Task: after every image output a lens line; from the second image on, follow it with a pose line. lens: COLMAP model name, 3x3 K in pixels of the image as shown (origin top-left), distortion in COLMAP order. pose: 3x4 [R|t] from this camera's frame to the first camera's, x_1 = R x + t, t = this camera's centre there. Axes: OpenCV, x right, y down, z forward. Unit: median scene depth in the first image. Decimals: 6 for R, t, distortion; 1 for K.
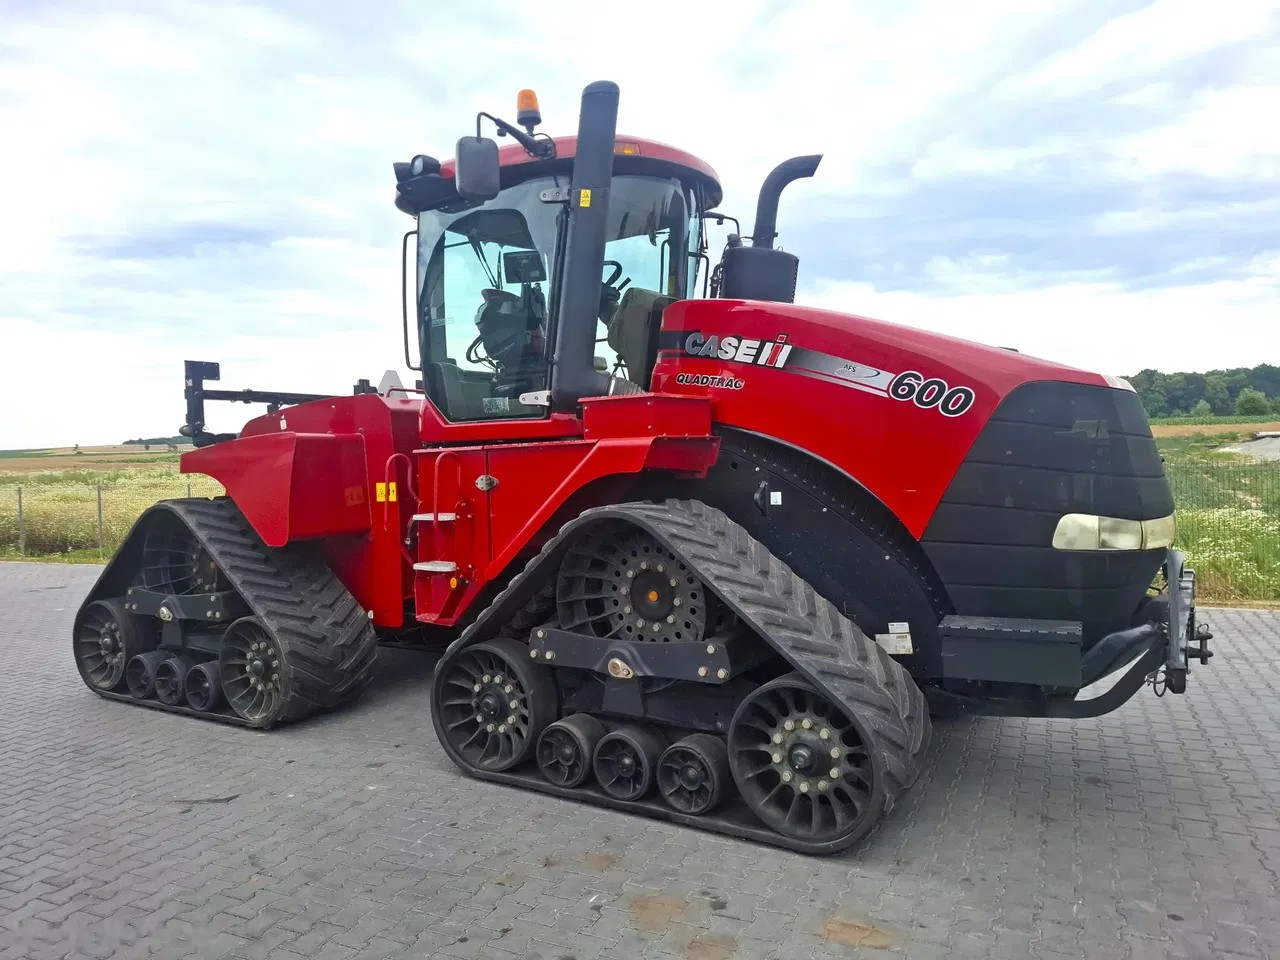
lens RADIAL K [[911.2, 0, 644.4], [0, 911.2, 464.8], [0, 0, 1]] dist [0.016081, -0.016484]
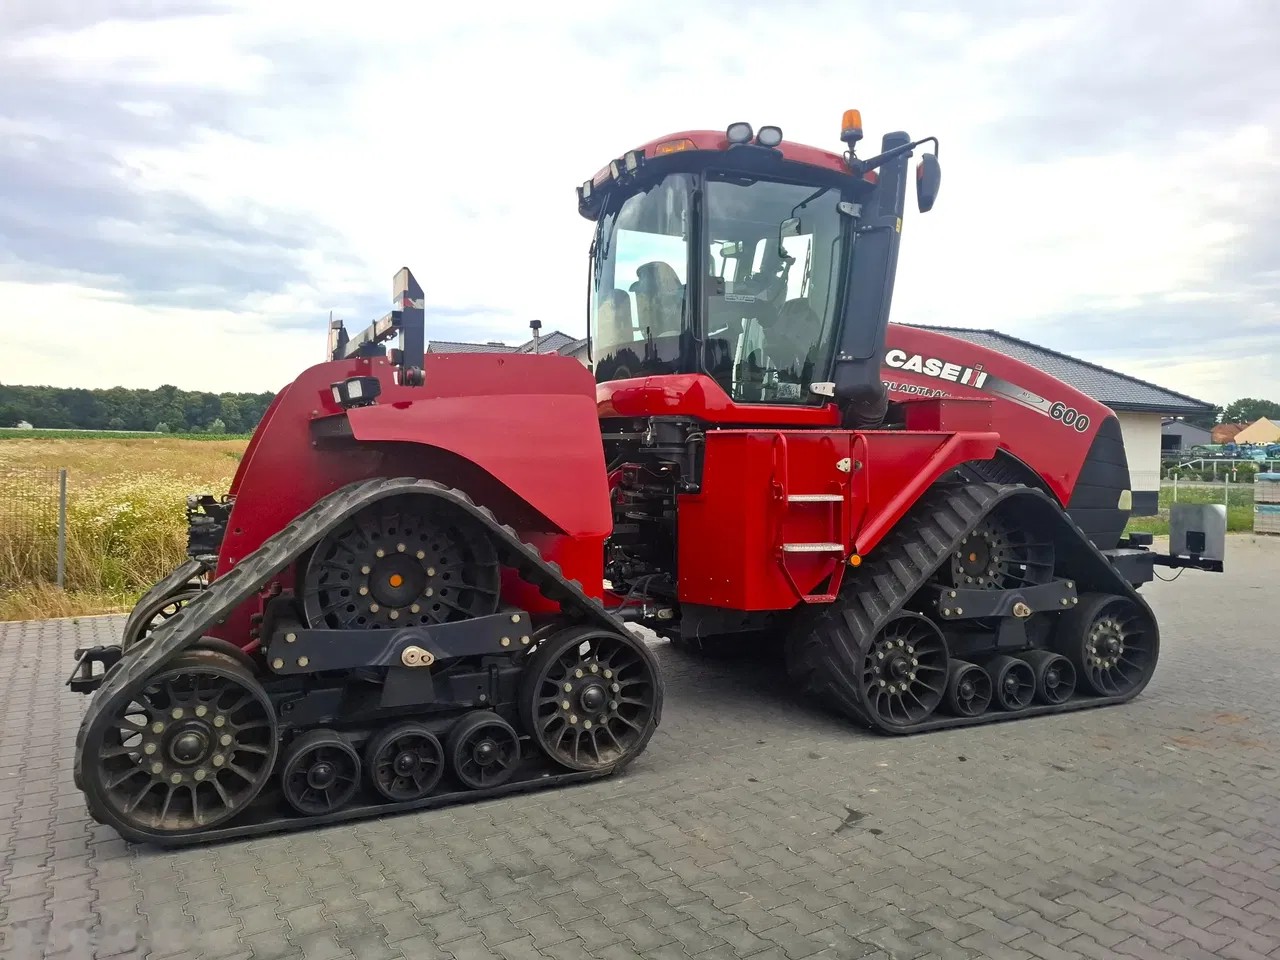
lens RADIAL K [[911.2, 0, 639.9], [0, 911.2, 476.9], [0, 0, 1]] dist [0.016081, -0.016484]
pose [[0.532677, 0.020875, 0.846061, -1.276911], [-0.018780, 0.999741, -0.012842, 0.054907], [-0.846110, -0.009048, 0.532931, 0.685765]]
